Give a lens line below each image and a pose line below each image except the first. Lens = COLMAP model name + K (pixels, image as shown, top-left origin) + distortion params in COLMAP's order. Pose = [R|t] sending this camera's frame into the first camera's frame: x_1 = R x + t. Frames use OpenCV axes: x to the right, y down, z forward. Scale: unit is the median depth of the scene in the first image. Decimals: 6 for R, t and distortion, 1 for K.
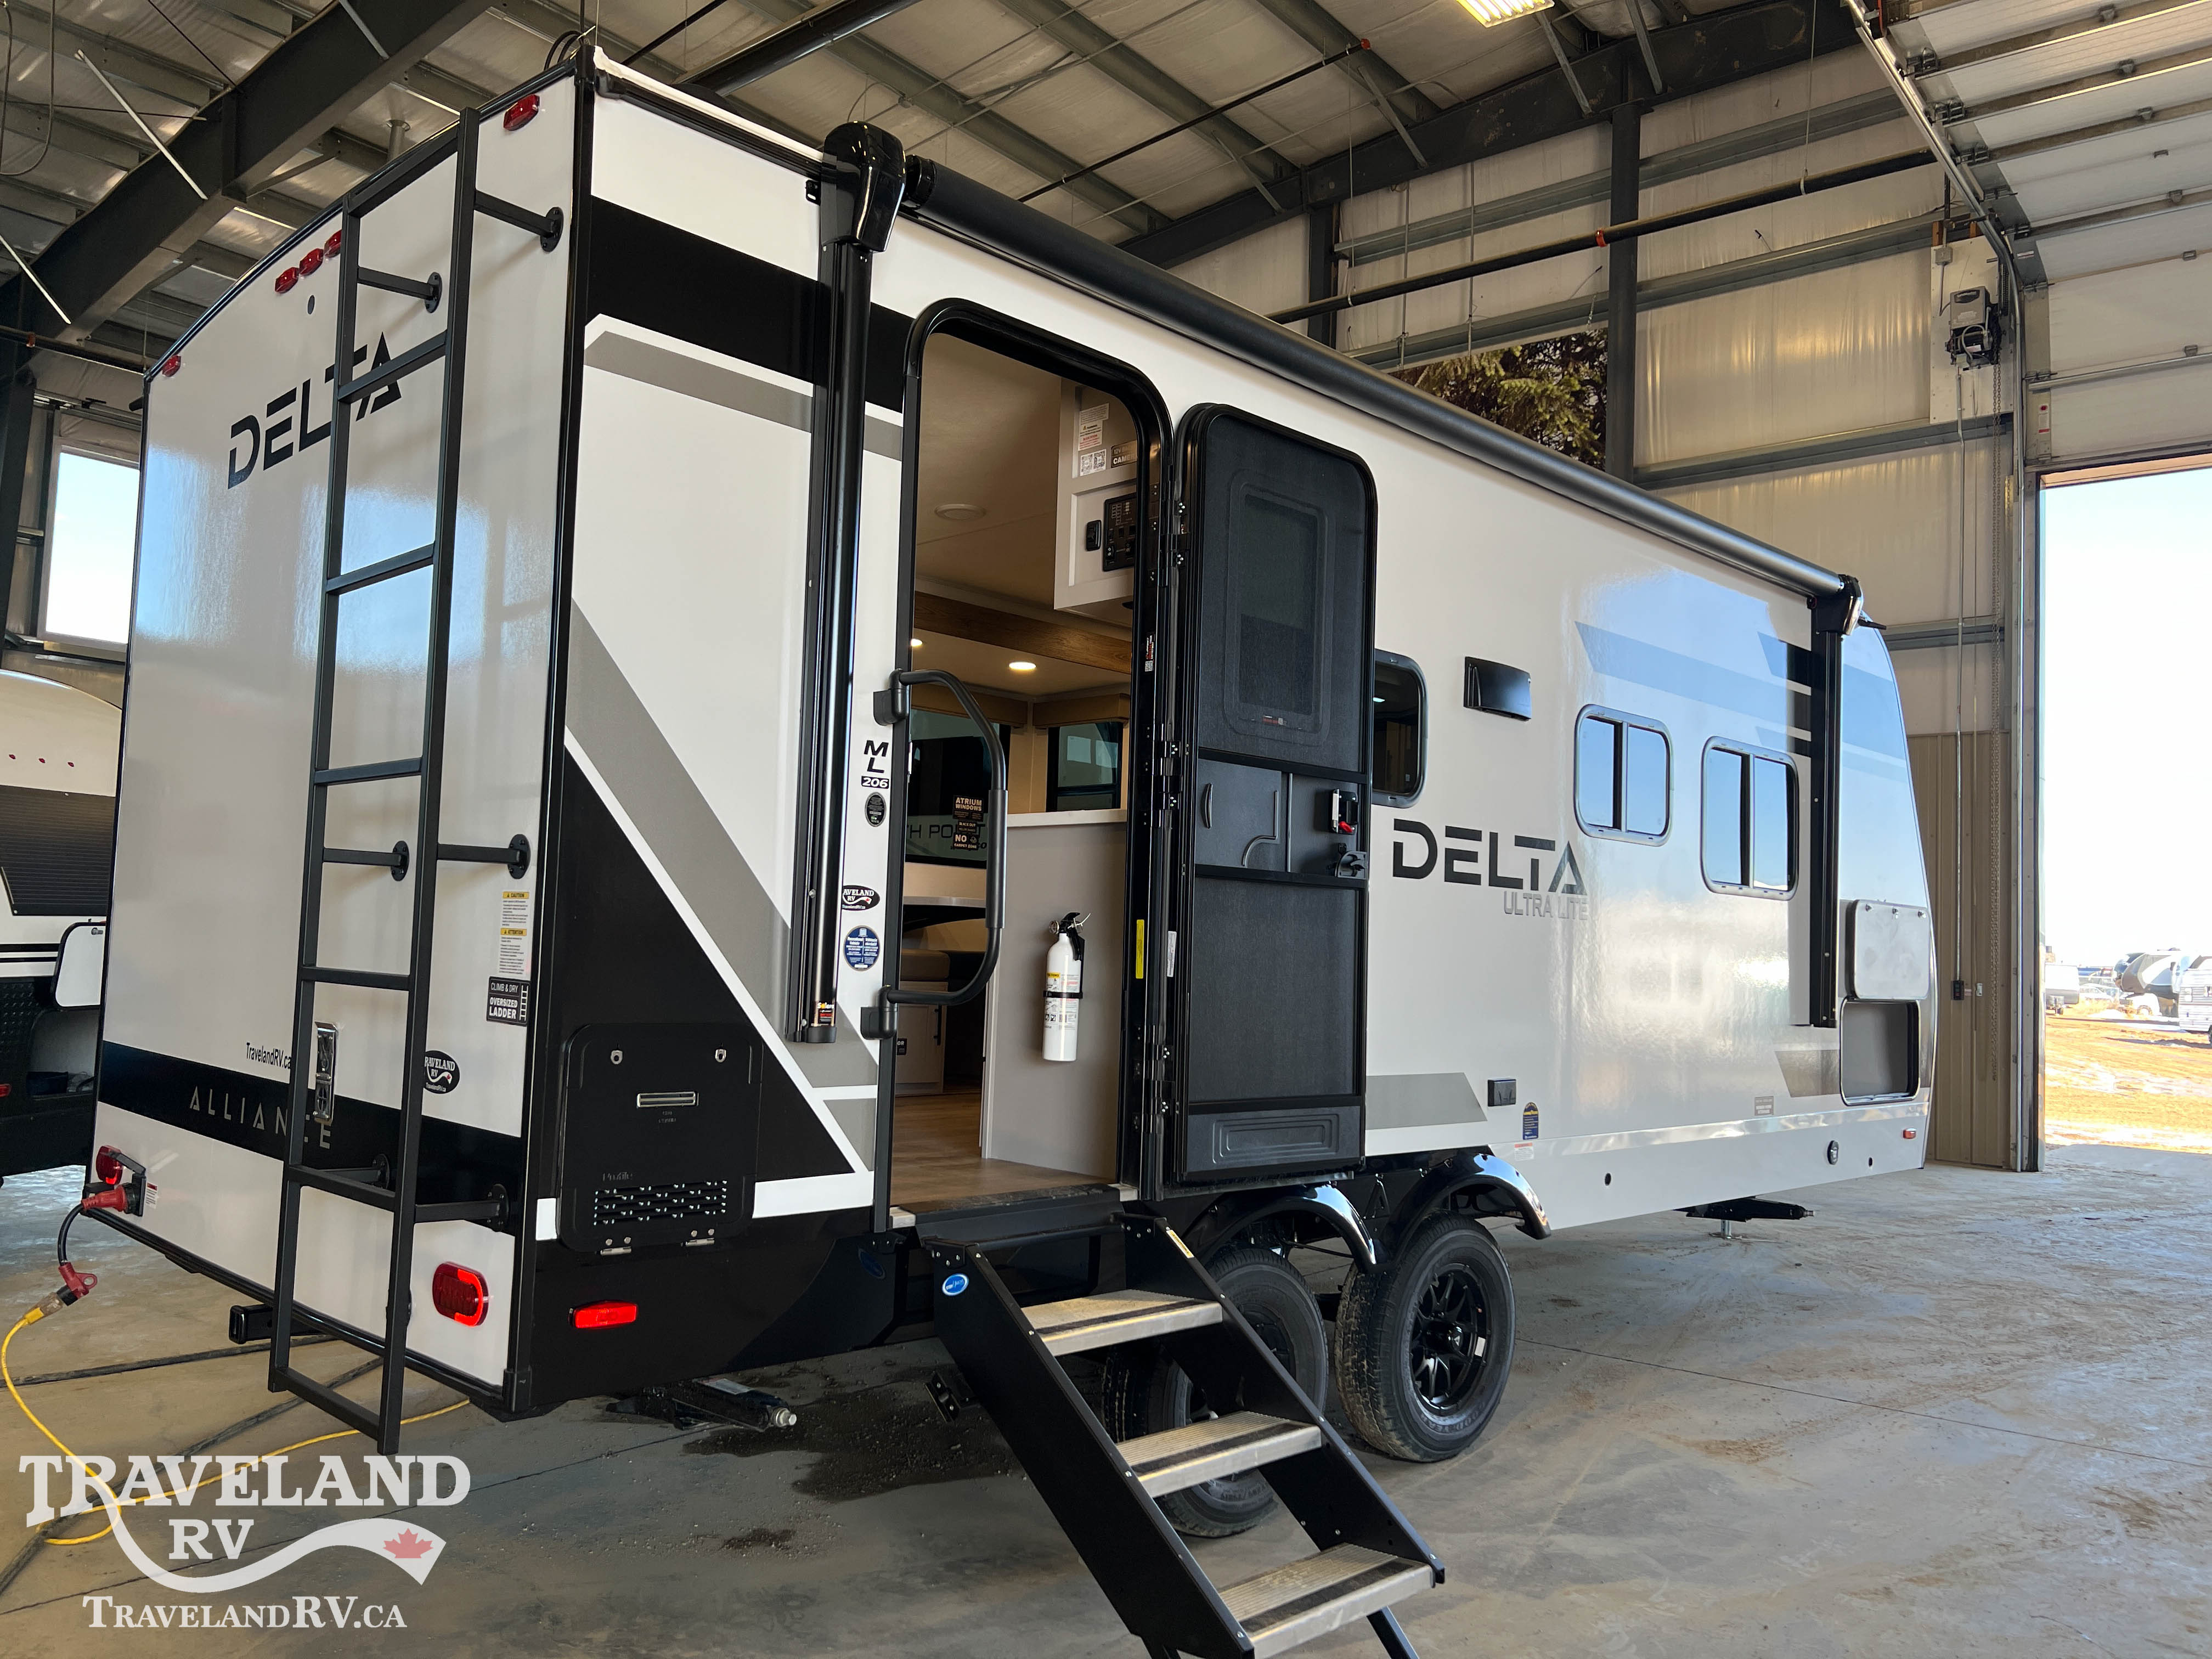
lens RADIAL K [[1689.4, 0, 1094.4], [0, 1689.4, 841.6], [0, 0, 1]] dist [-0.001371, -0.005388]
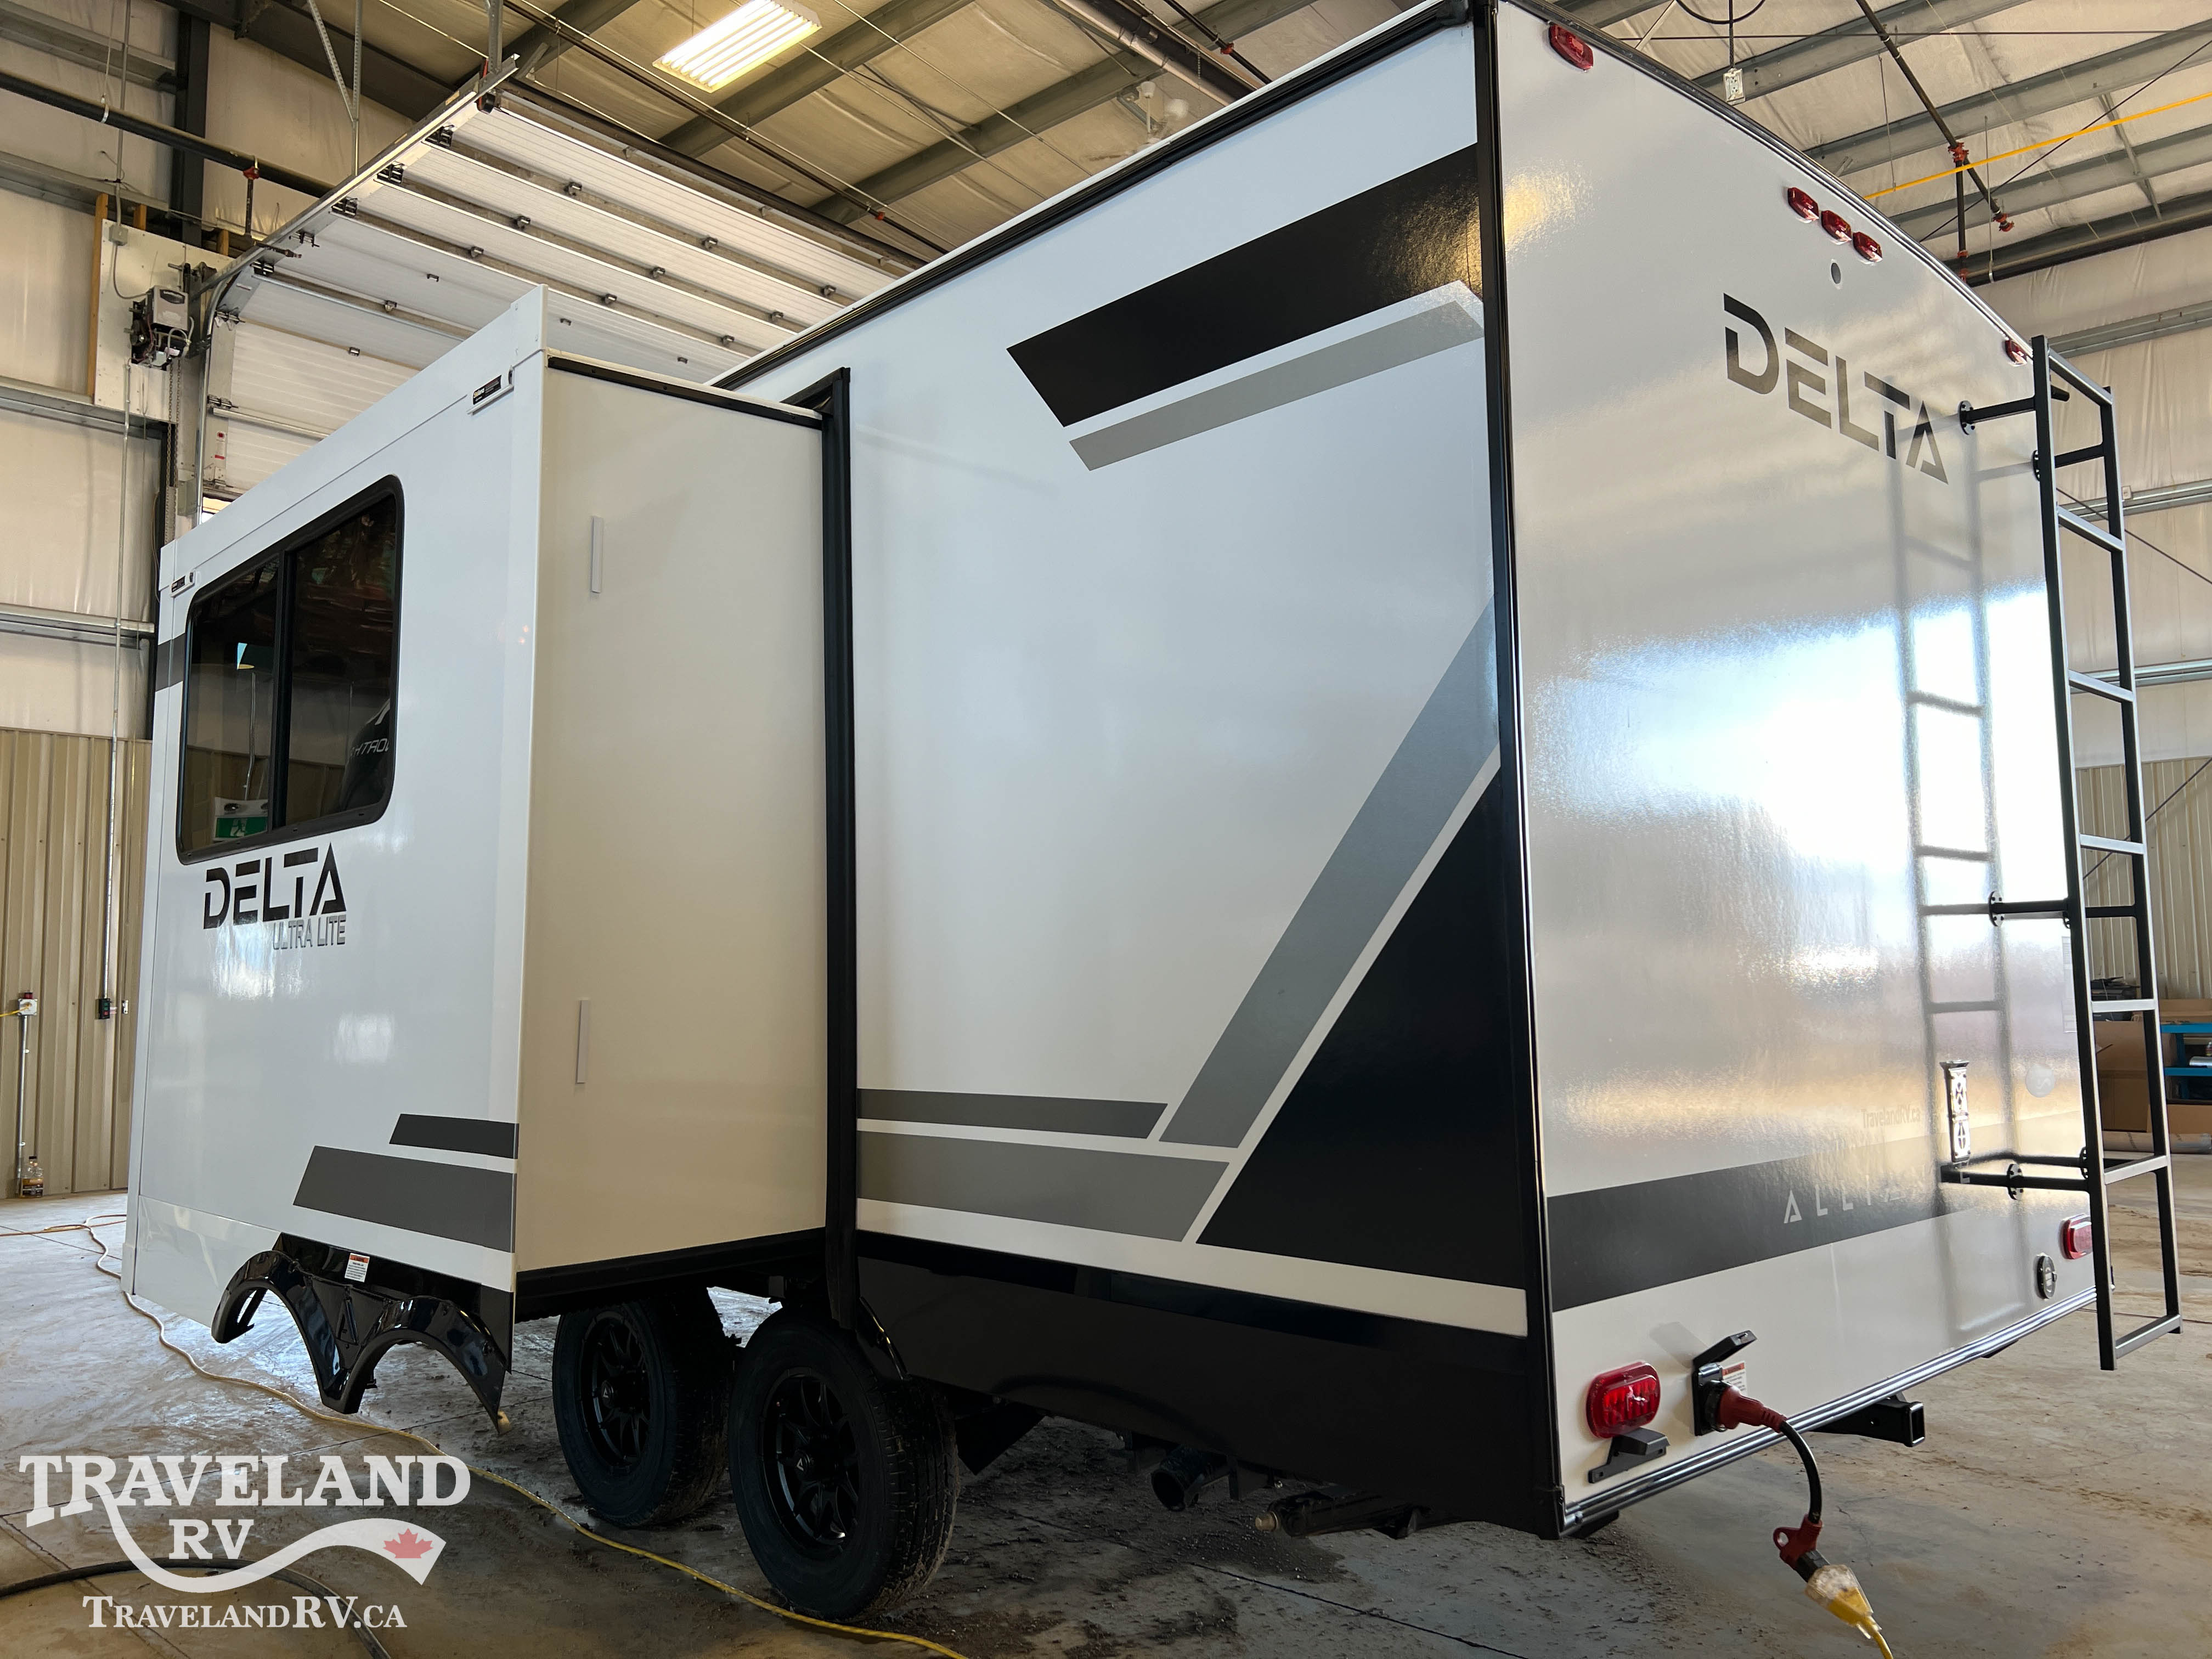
lens RADIAL K [[1689.4, 0, 1094.4], [0, 1689.4, 841.6], [0, 0, 1]] dist [-0.001371, -0.005388]
pose [[0.034470, 0.058004, 0.997721, -0.608235], [-0.059188, 0.996681, -0.055898, 0.021045], [-0.997652, -0.057126, 0.037789, 0.596817]]
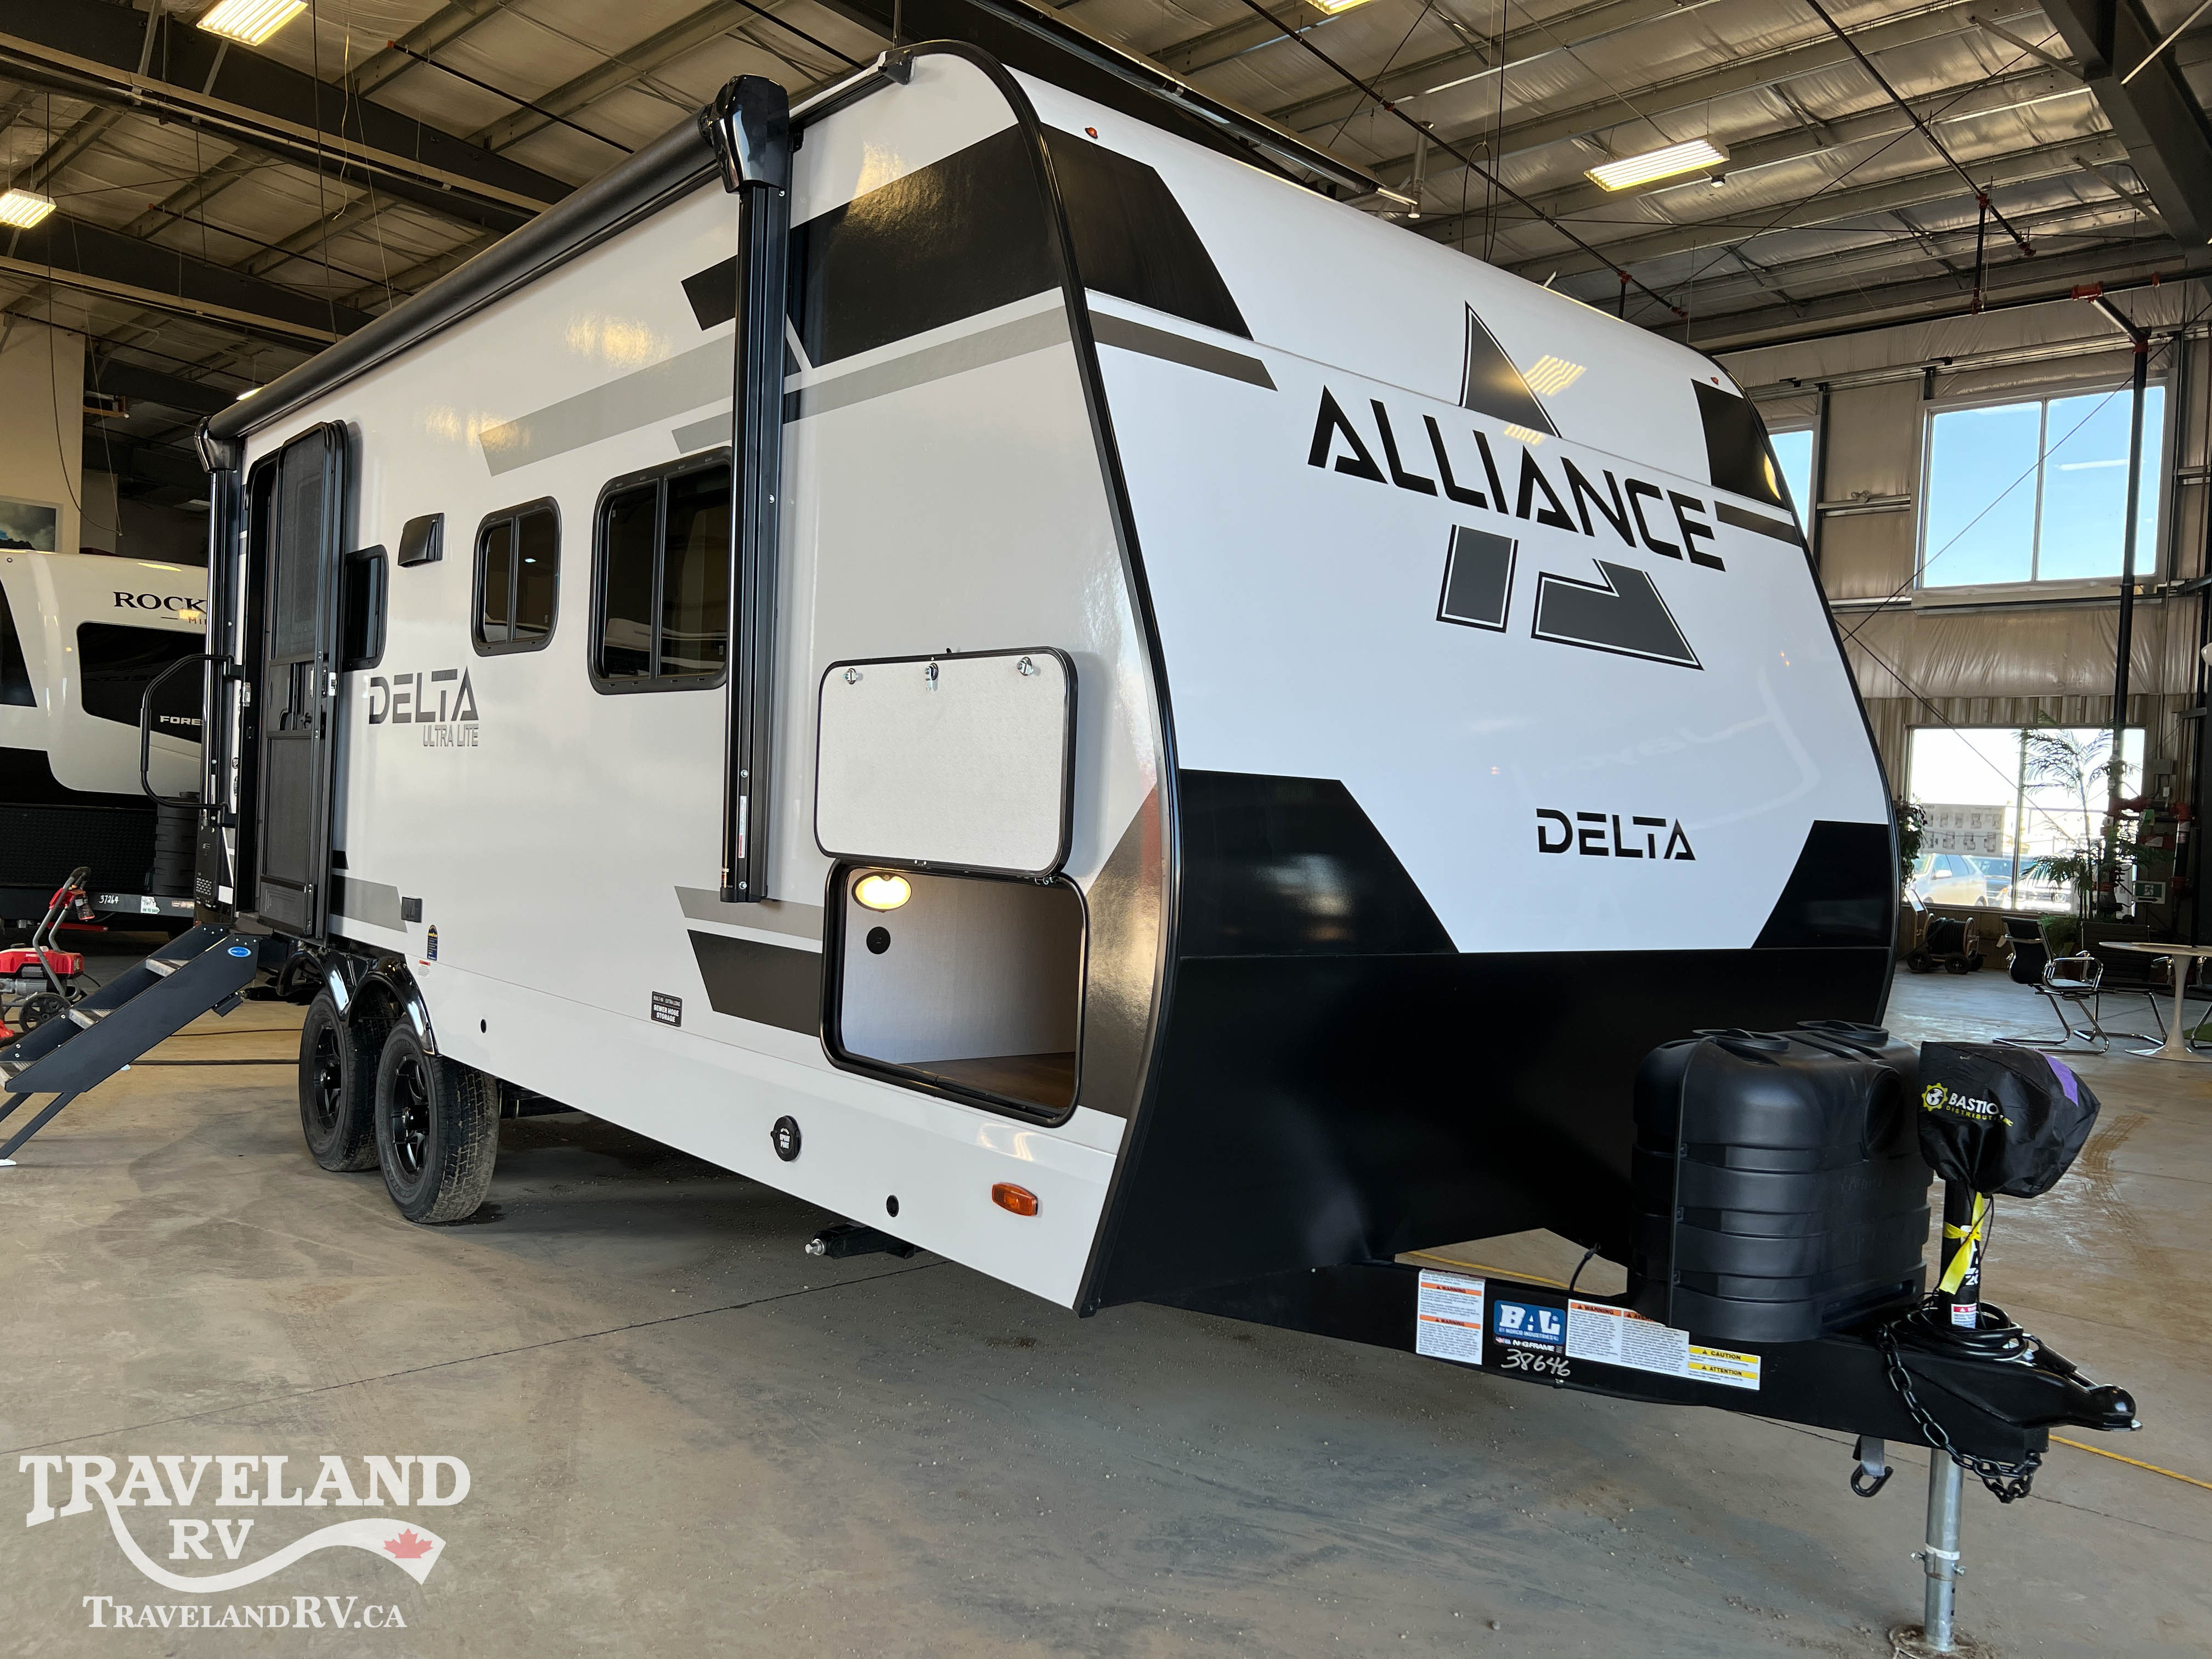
lens RADIAL K [[1689.4, 0, 1094.4], [0, 1689.4, 841.6], [0, 0, 1]] dist [-0.001371, -0.005388]
pose [[-0.090033, -0.021817, -0.995700, 1.269755], [0.023021, 0.999447, -0.023981, 0.137902], [0.995673, -0.025081, -0.089481, 1.509006]]
